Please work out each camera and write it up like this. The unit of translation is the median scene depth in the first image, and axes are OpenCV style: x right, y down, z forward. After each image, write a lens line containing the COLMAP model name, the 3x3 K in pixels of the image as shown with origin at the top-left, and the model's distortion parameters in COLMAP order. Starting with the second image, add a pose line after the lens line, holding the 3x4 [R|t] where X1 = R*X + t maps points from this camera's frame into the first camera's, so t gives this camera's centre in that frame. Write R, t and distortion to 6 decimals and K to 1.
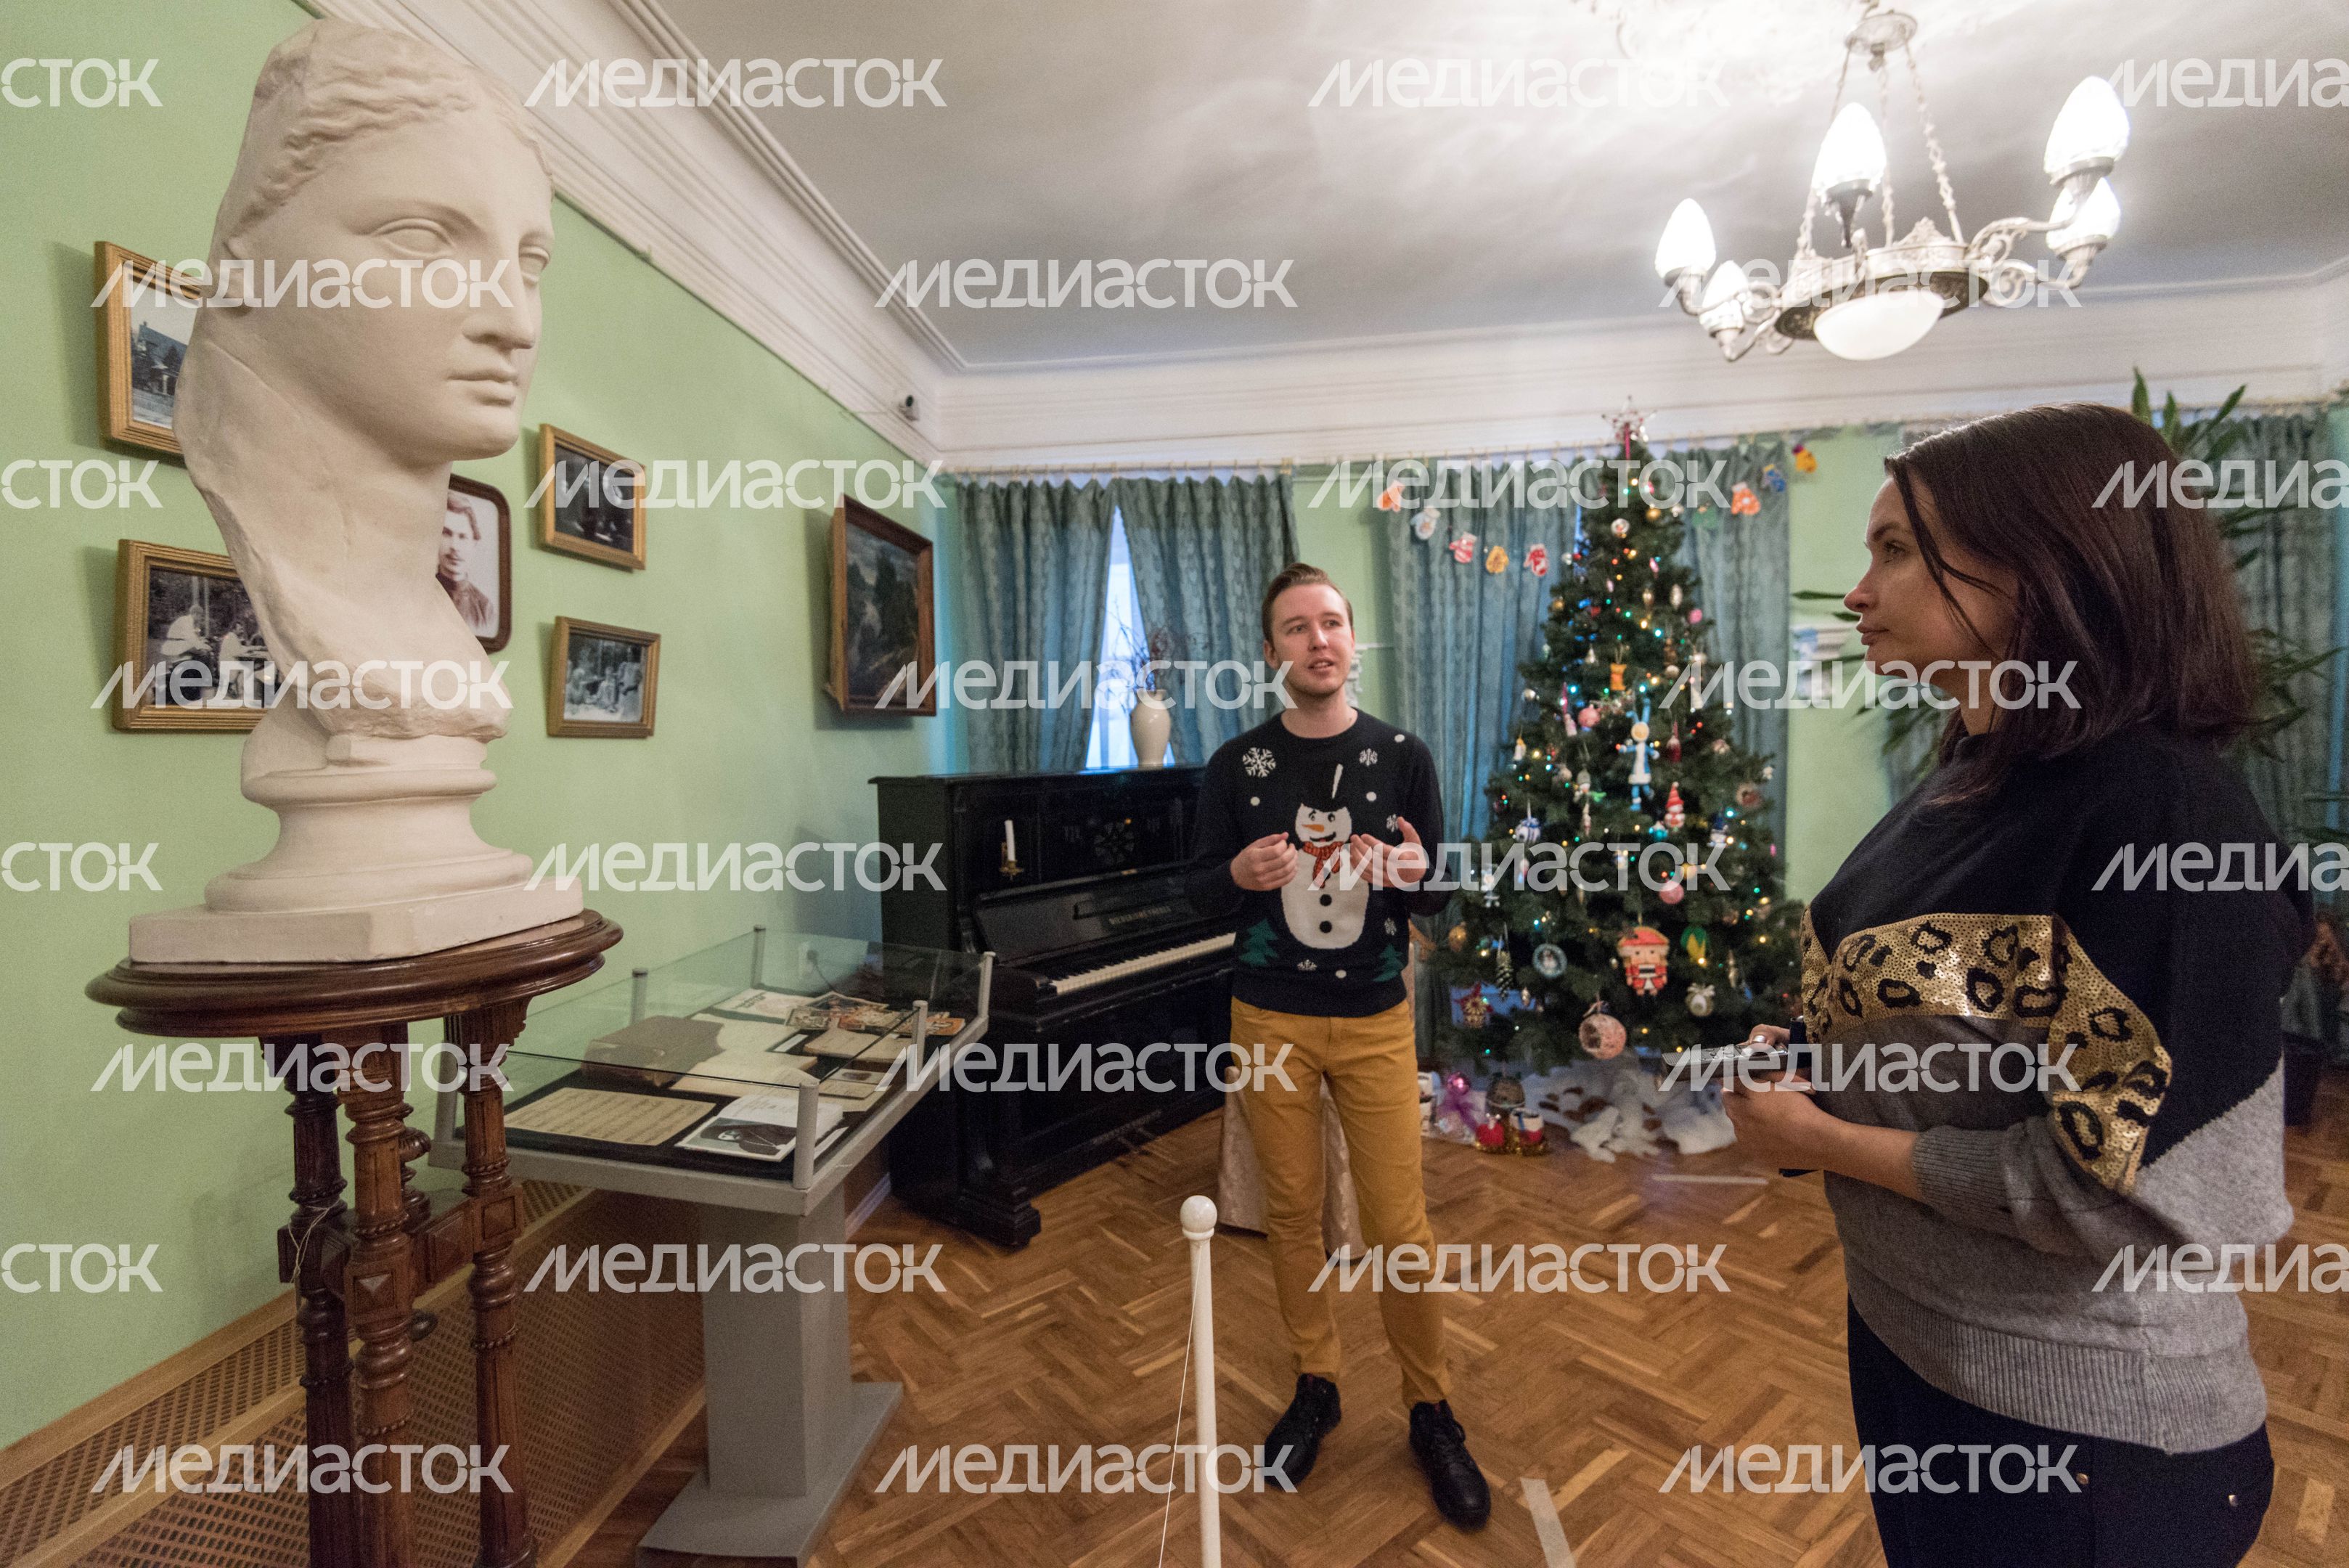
lens RADIAL K [[1084.3, 0, 1159.6], [0, 1084.3, 776.6], [0, 0, 1]] dist [0.024435, -0.012630]
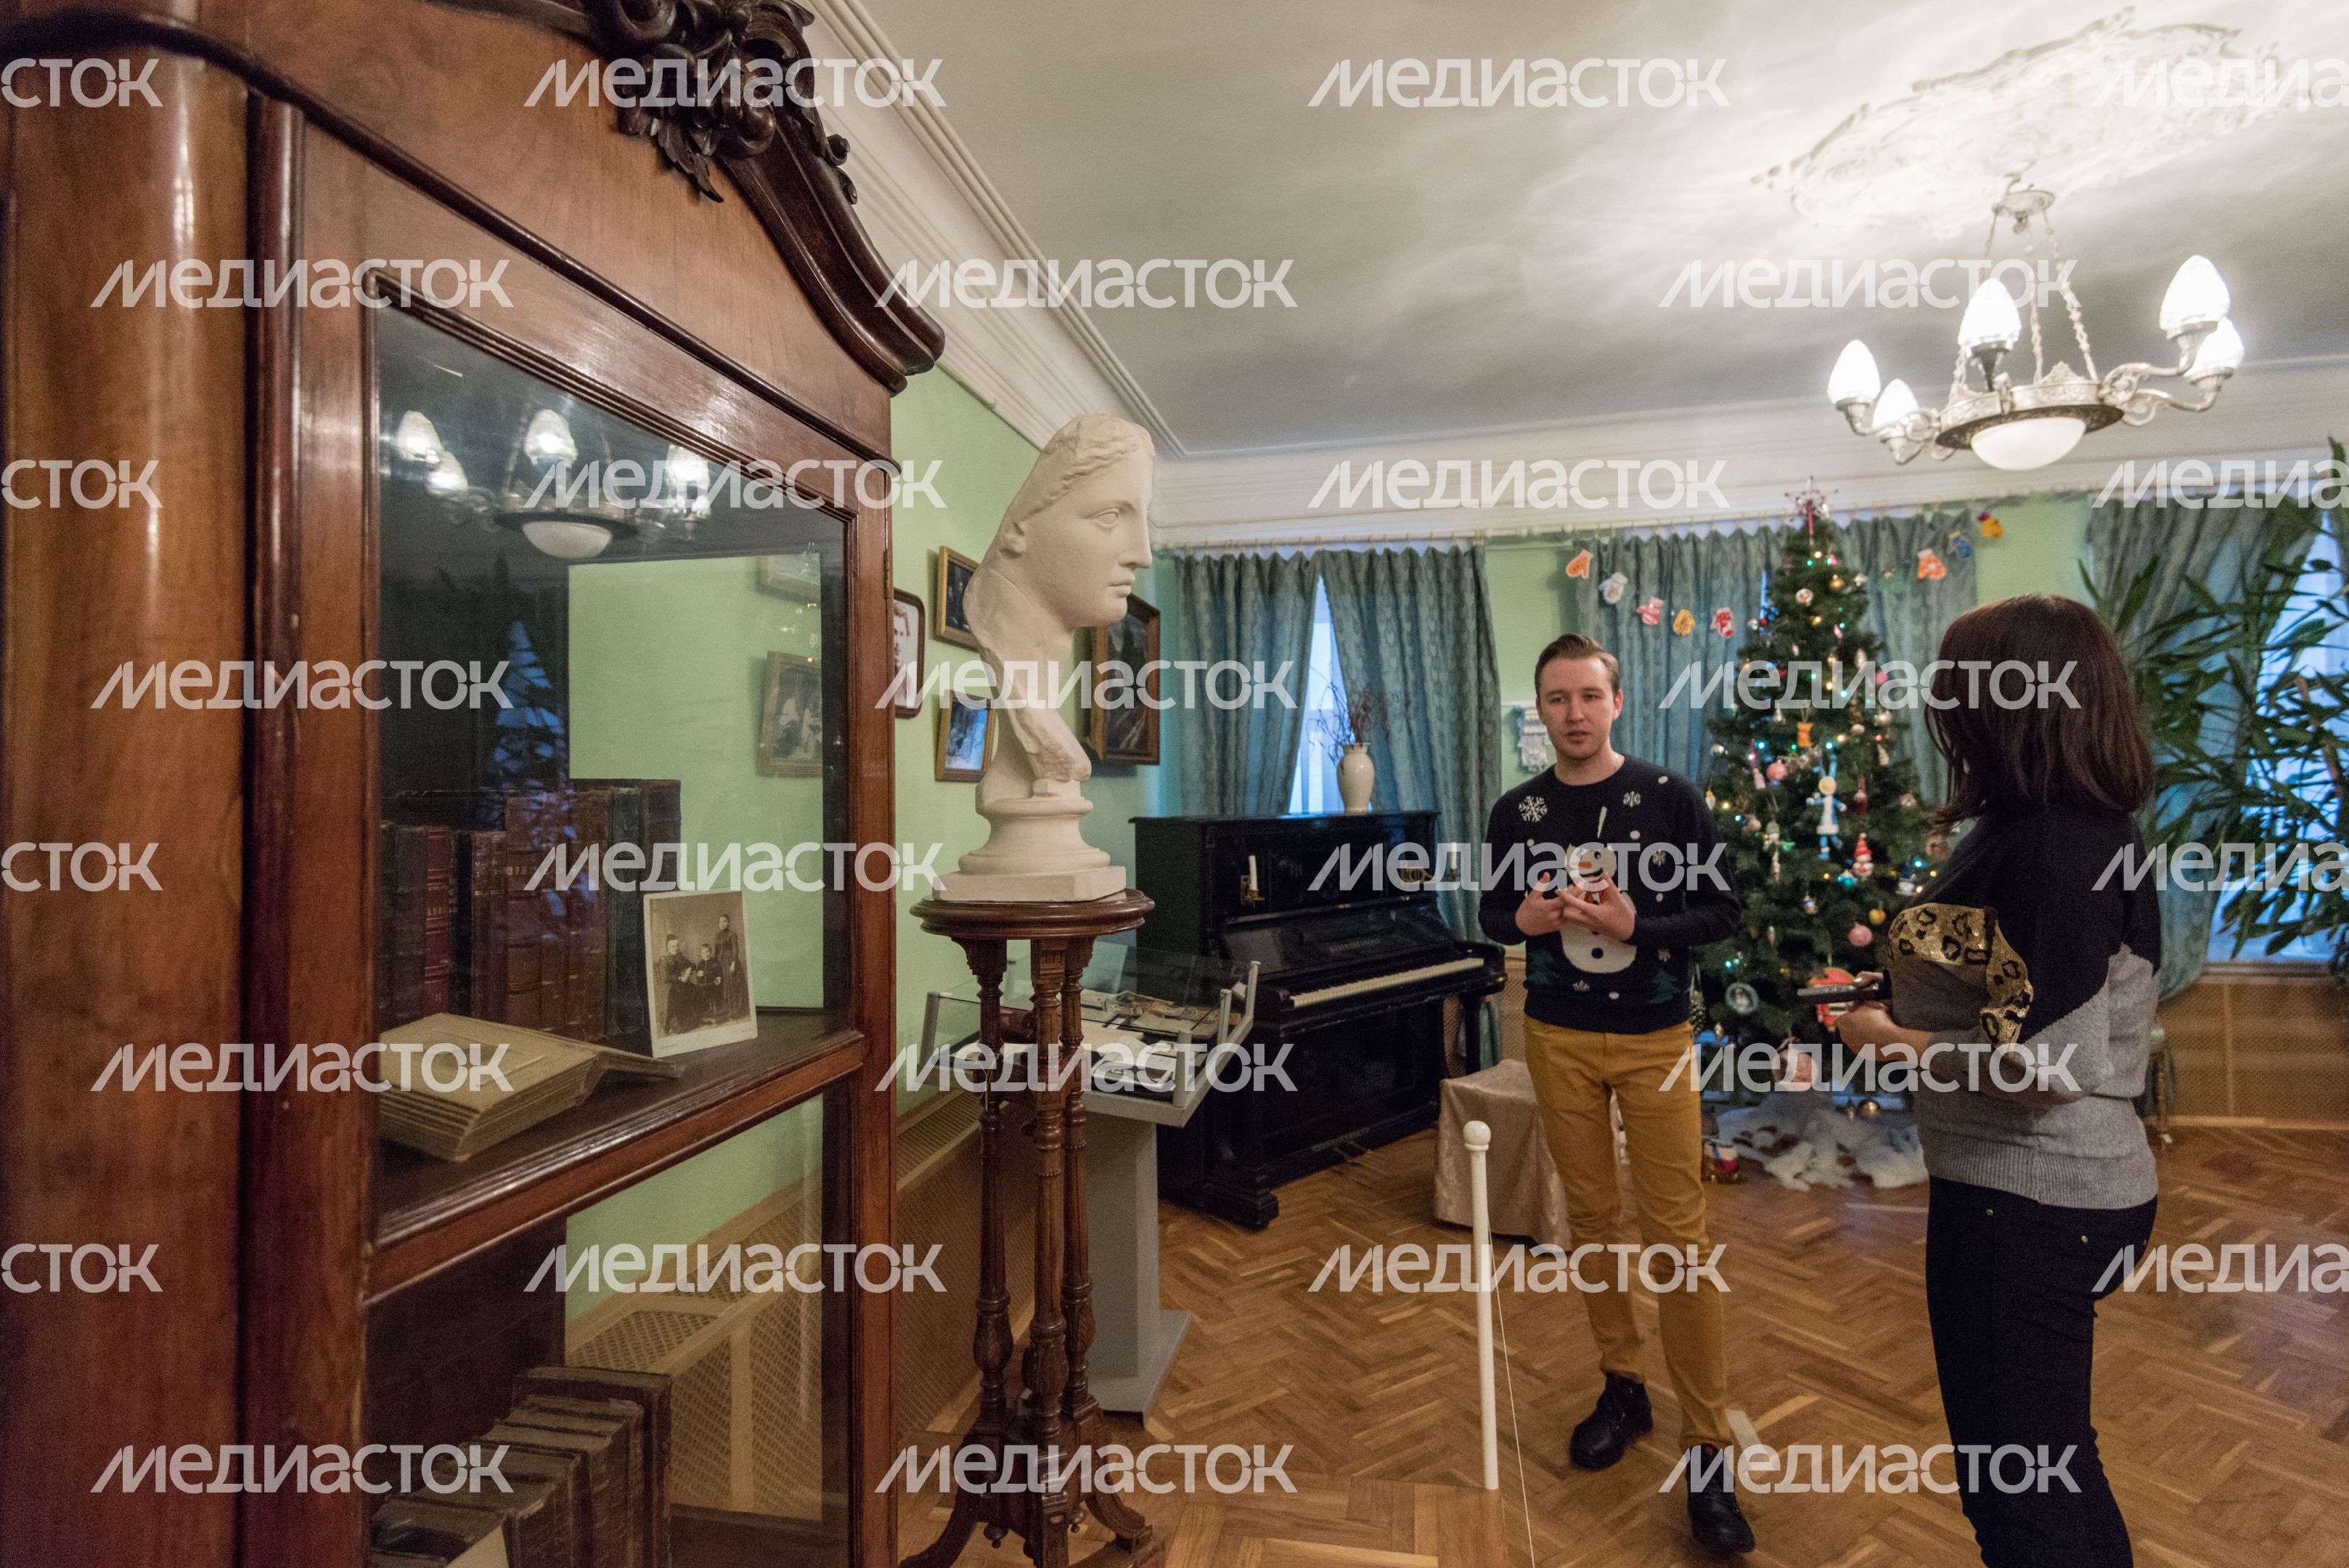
lens RADIAL K [[1084.3, 0, 1205.2], [0, 1084.3, 763.6], [0, 0, 1]] dist [0.024435, -0.012630]
pose [[0.993960, 0.007833, -0.109459, -0.049618], [-0.014030, 0.998334, -0.055960, 0.005824], [0.108838, 0.057158, 0.992415, -0.133444]]
